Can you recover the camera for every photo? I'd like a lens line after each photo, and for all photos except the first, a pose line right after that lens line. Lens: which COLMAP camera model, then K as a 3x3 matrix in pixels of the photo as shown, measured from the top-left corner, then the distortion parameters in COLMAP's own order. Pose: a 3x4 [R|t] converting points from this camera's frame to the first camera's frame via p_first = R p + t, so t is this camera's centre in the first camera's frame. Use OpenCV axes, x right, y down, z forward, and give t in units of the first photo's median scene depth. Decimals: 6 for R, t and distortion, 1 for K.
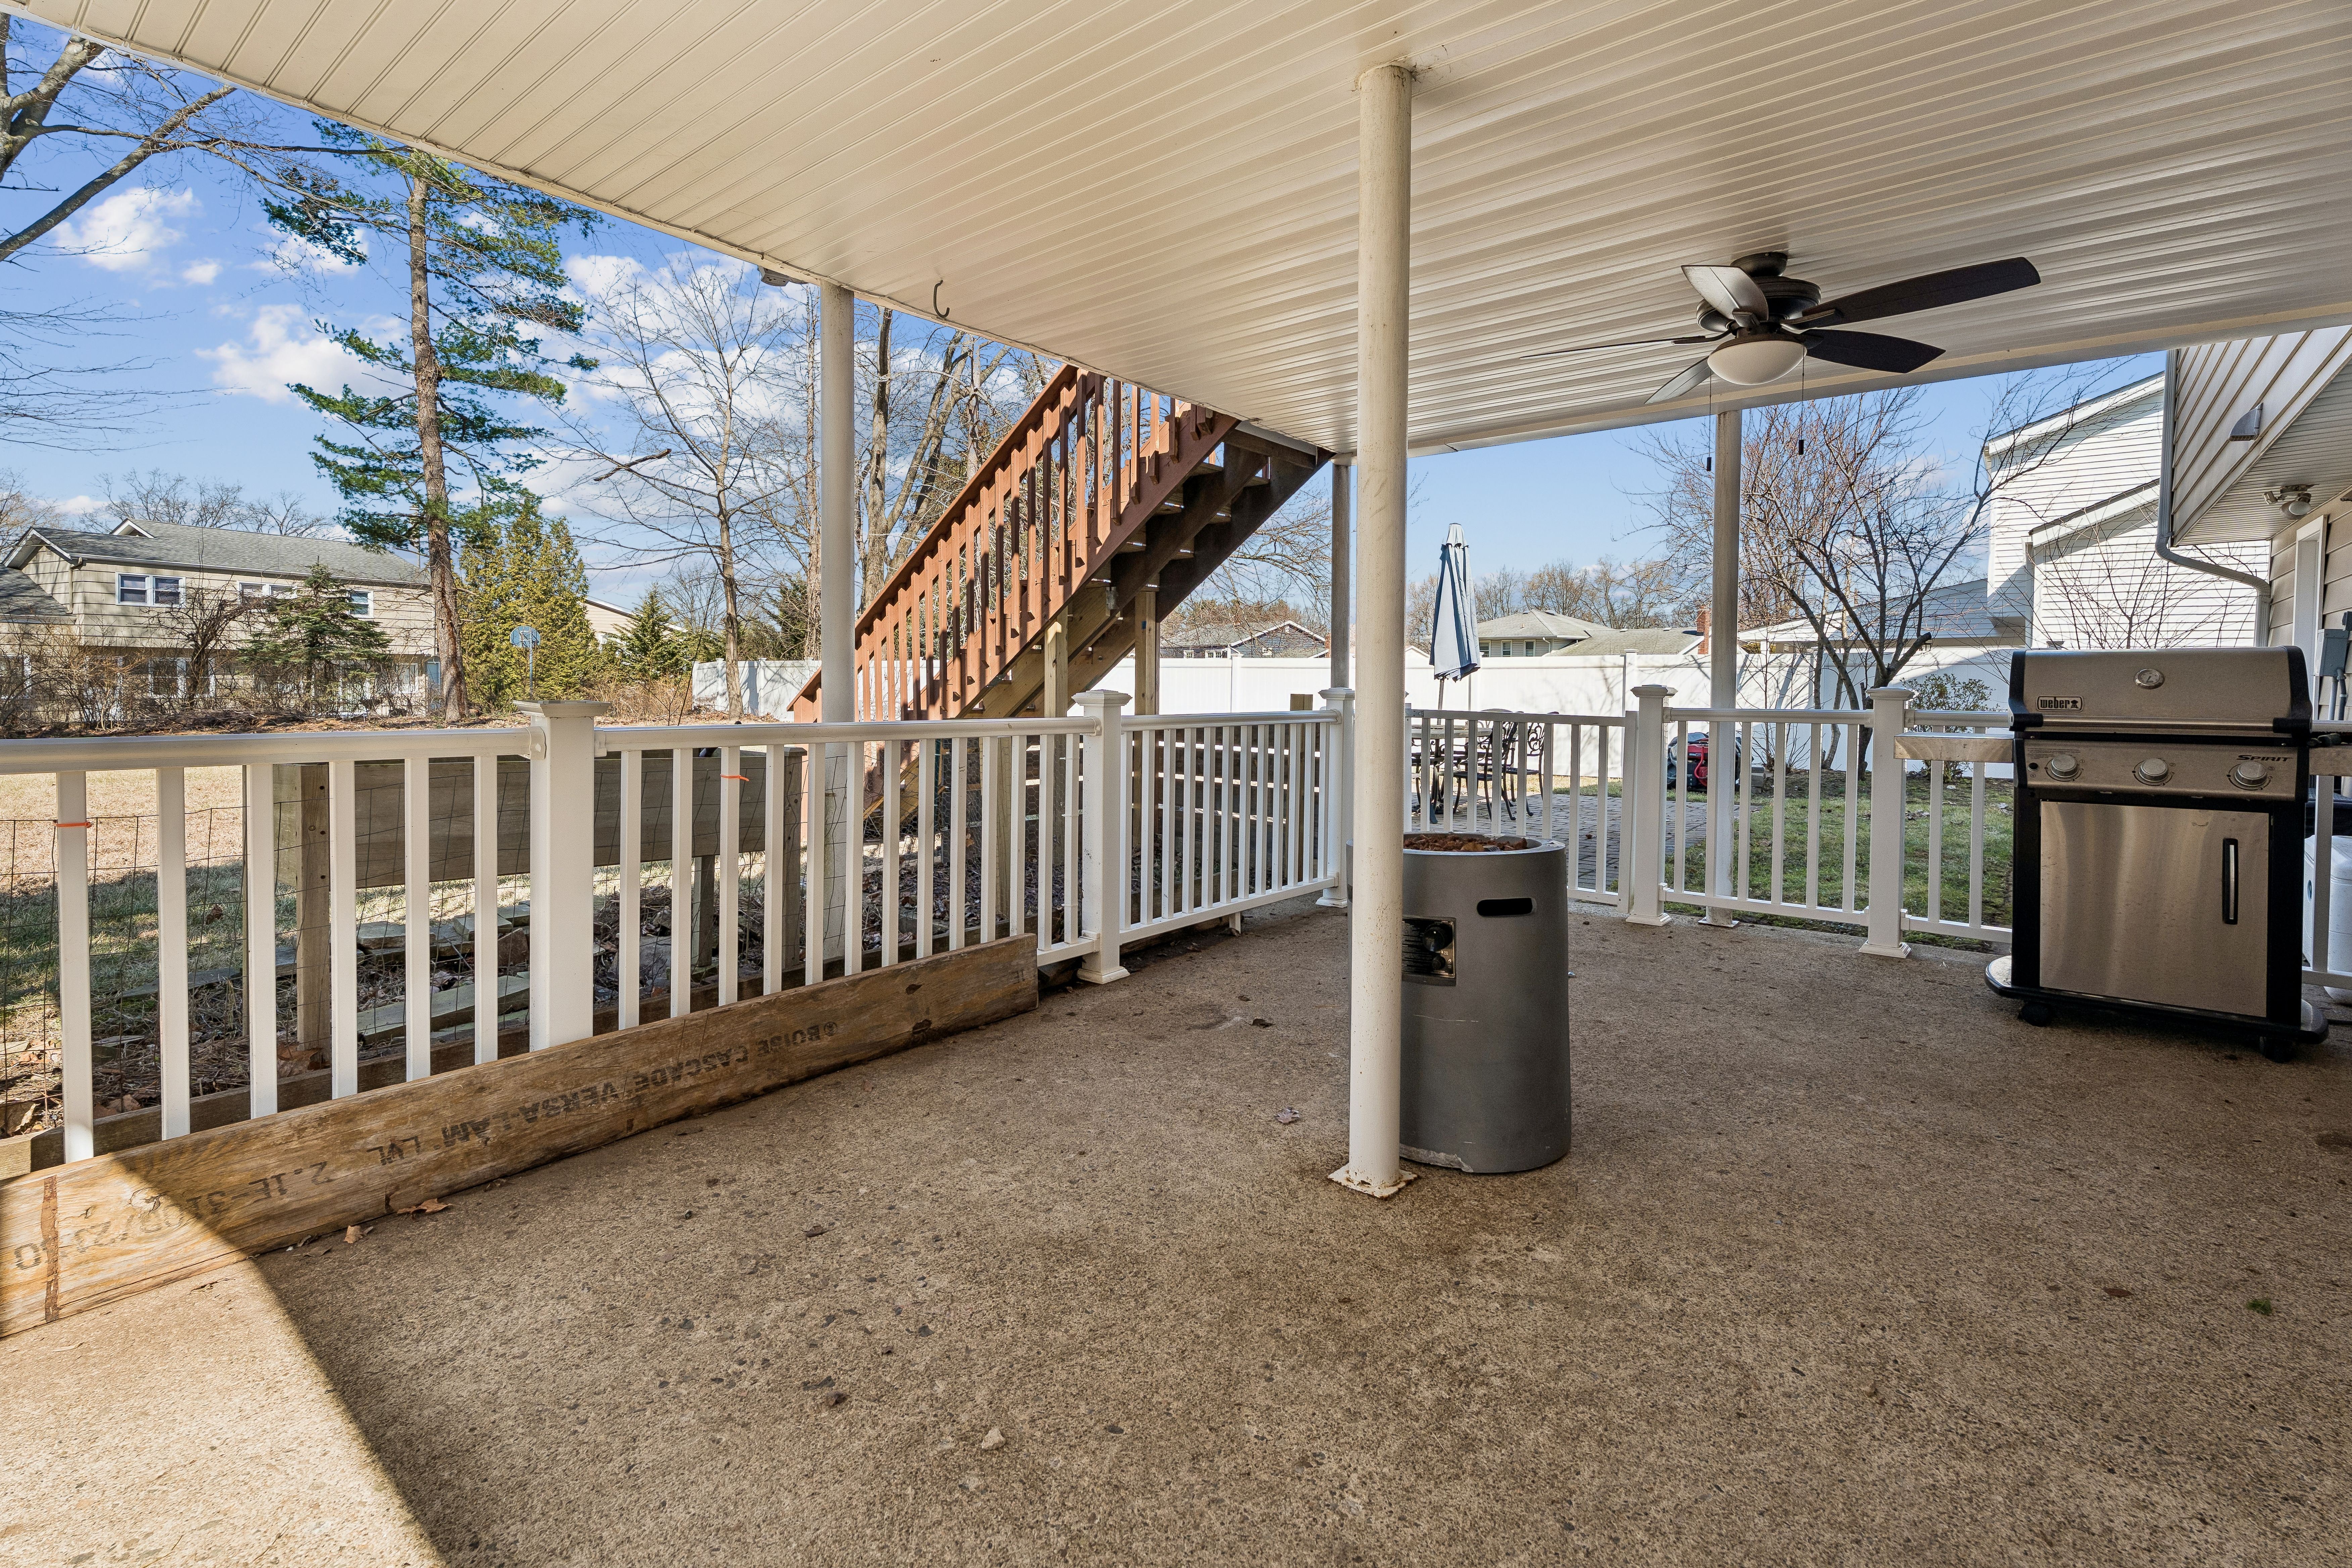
lens RADIAL K [[1075.4, 0, 1241.2], [0, 1075.4, 721.9], [0, 0, 1]] dist [-0.001994, 0.001696]
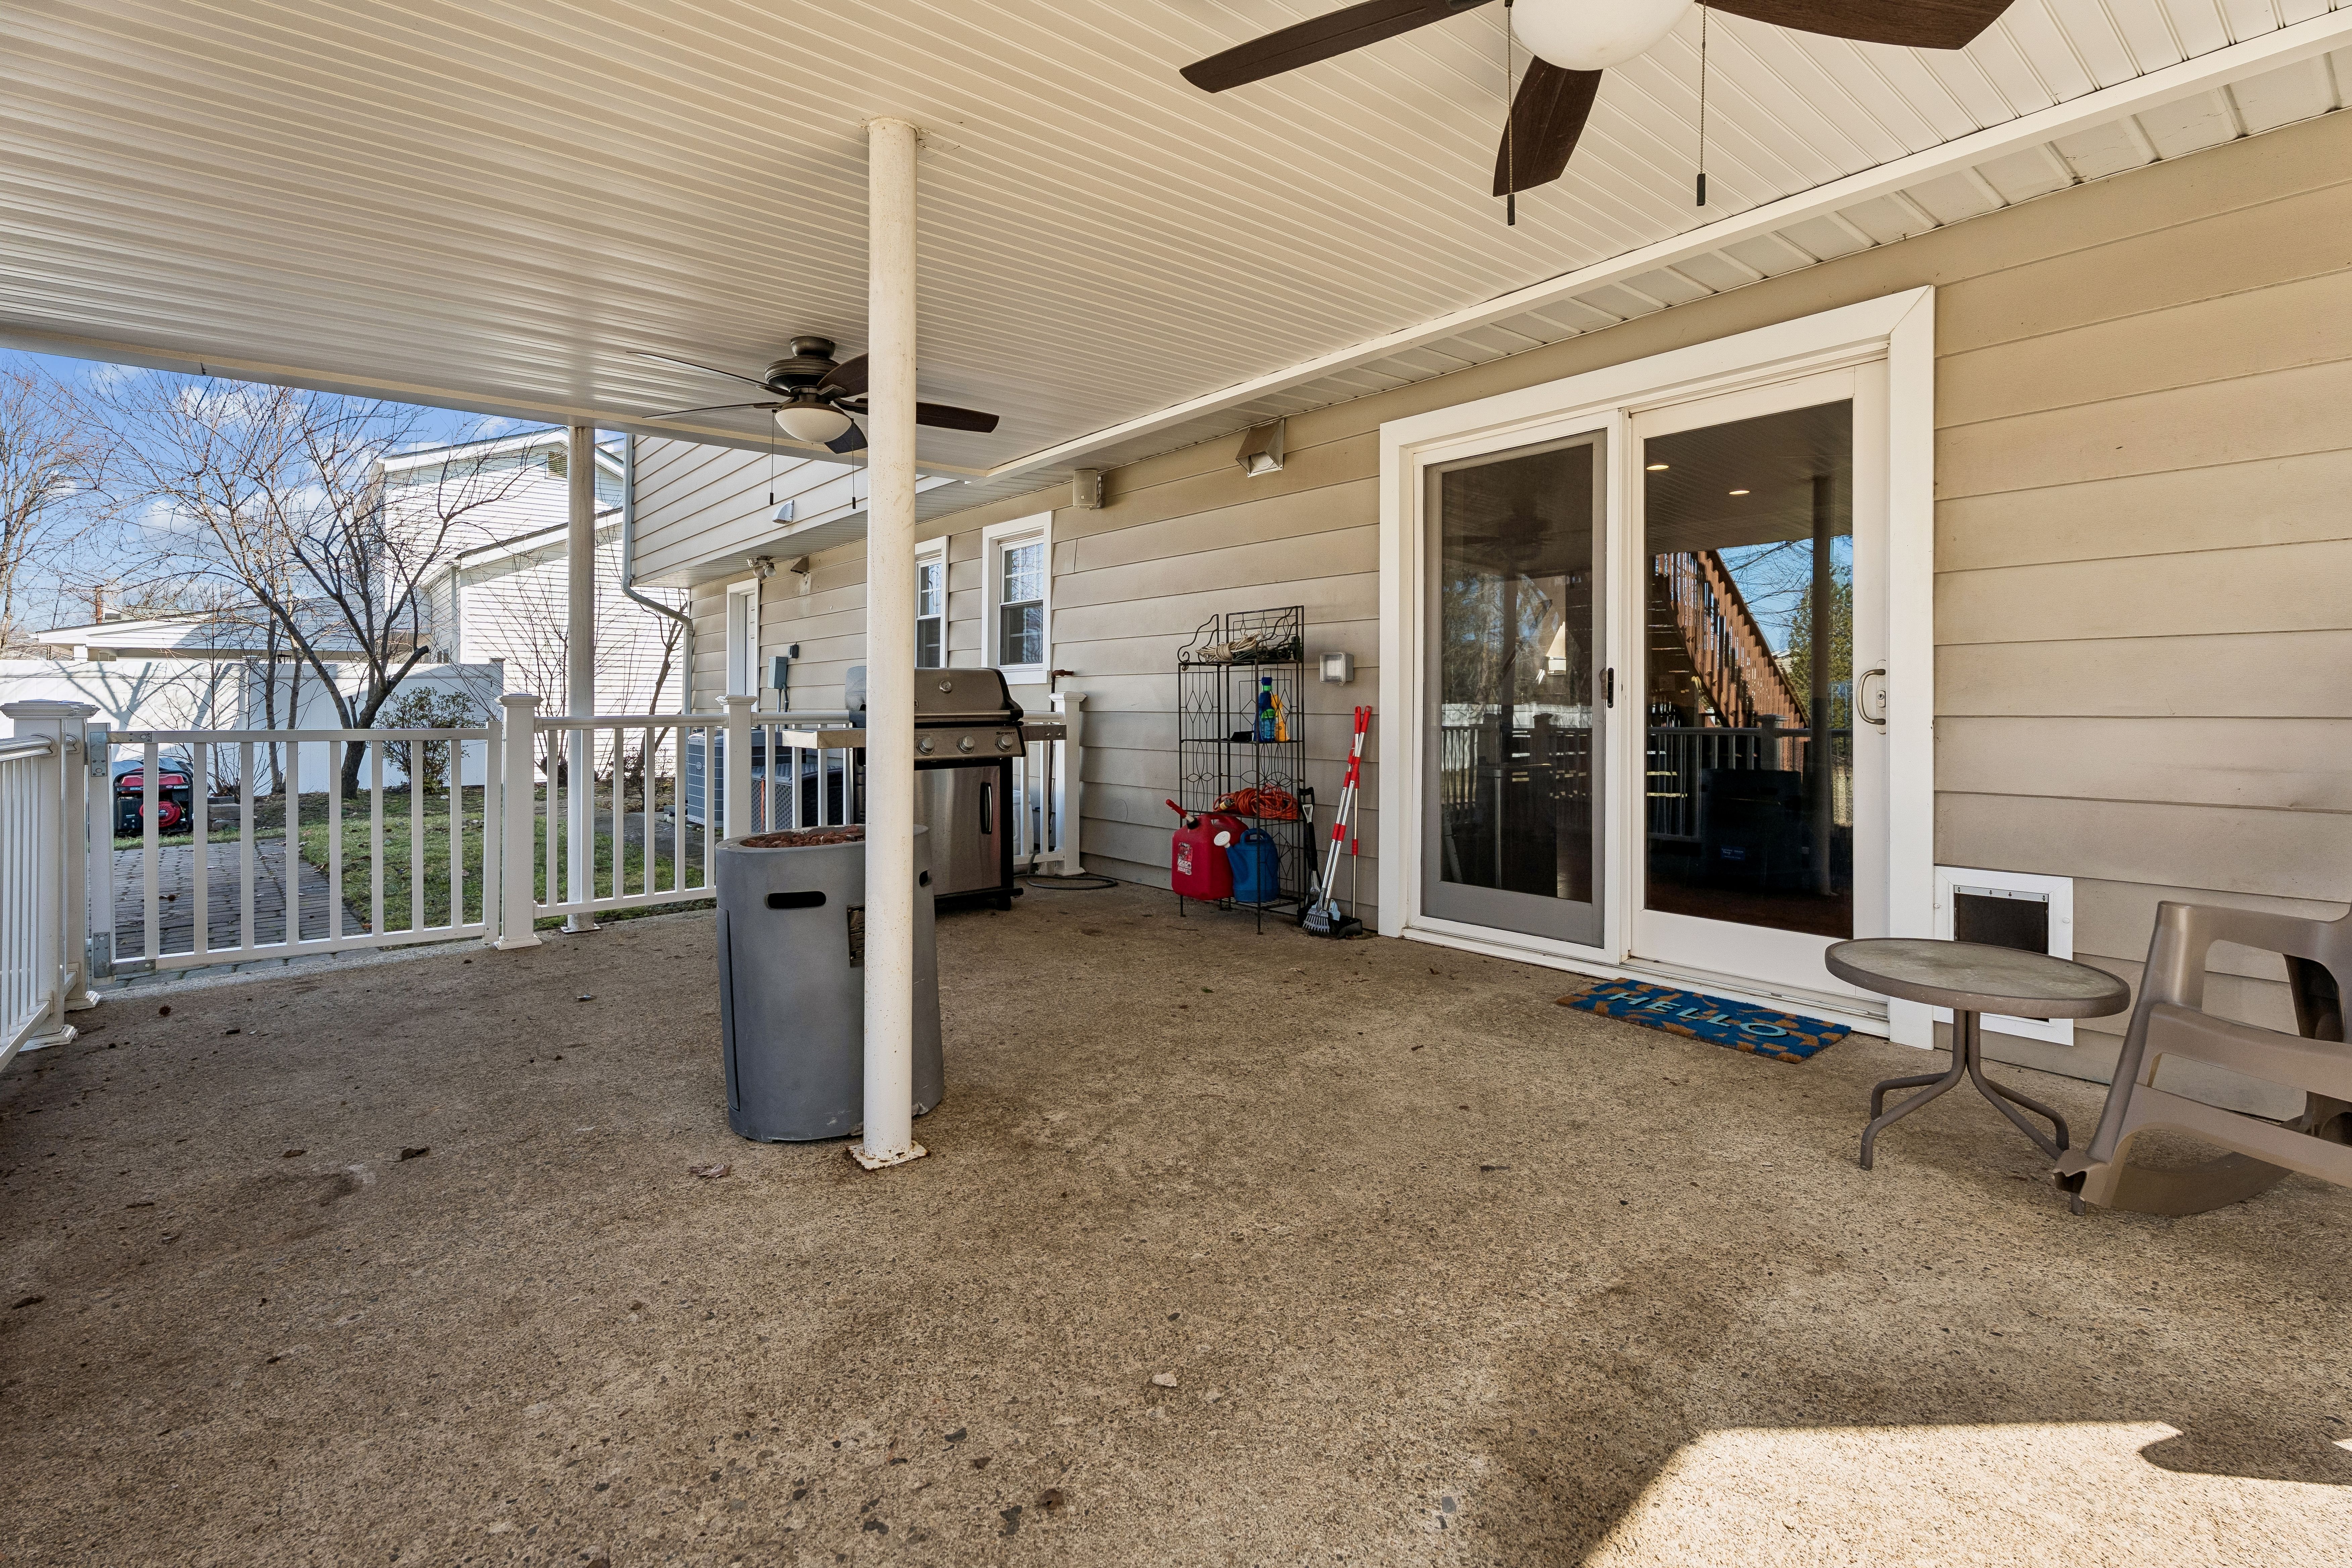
lens RADIAL K [[1075.4, 0, 1147.5], [0, 1075.4, 712.4], [0, 0, 1]] dist [-0.001994, 0.001696]
pose [[0.228645, -0.018402, 0.973336, -0.788132], [0.042268, 0.999066, 0.008959, -0.005637], [-0.972592, 0.039093, 0.229210, 0.463628]]
